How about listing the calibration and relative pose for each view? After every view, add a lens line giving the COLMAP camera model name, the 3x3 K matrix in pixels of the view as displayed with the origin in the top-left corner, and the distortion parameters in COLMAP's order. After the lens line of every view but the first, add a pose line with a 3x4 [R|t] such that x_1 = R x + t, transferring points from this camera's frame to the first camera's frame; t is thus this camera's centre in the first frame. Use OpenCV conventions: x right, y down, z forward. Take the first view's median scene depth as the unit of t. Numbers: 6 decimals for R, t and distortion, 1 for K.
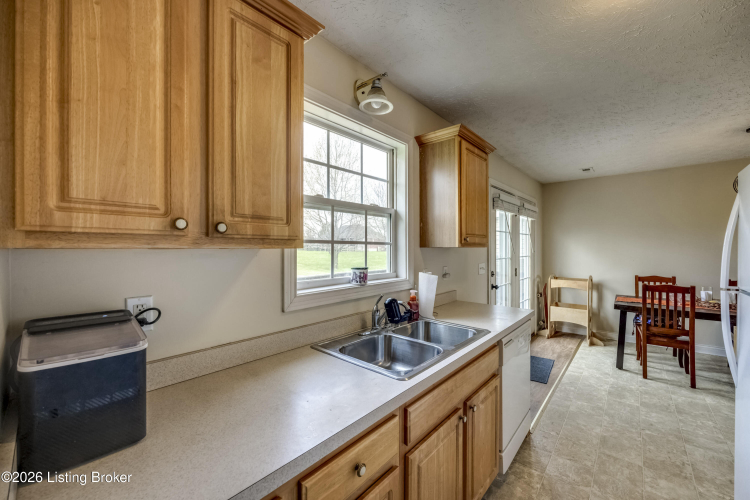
lens RADIAL K [[287.7, 0, 375.2], [0, 287.7, 247.2], [0, 0, 1]] dist [0.001470, -0.000013]
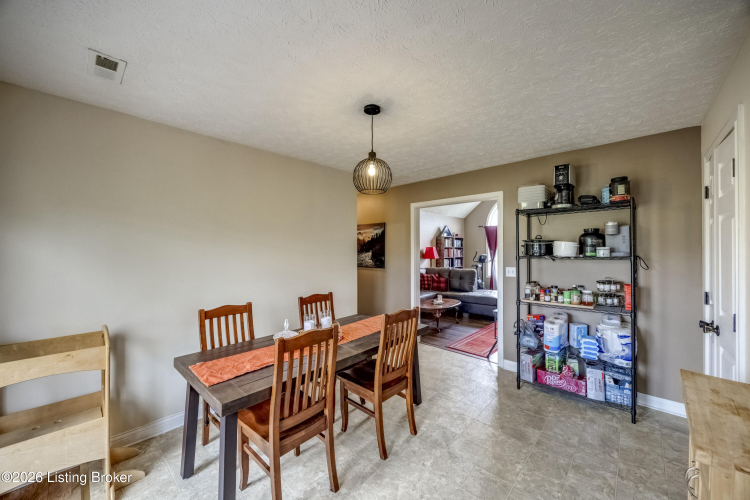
lens RADIAL K [[287.7, 0, 378.7], [0, 287.7, 251.0], [0, 0, 1]] dist [0.001470, -0.000013]
pose [[0.026948, 0.005847, 0.999620, 0.373333], [0.003870, 0.999975, -0.005953, -0.011233], [-0.999629, 0.004029, 0.026925, 0.666649]]
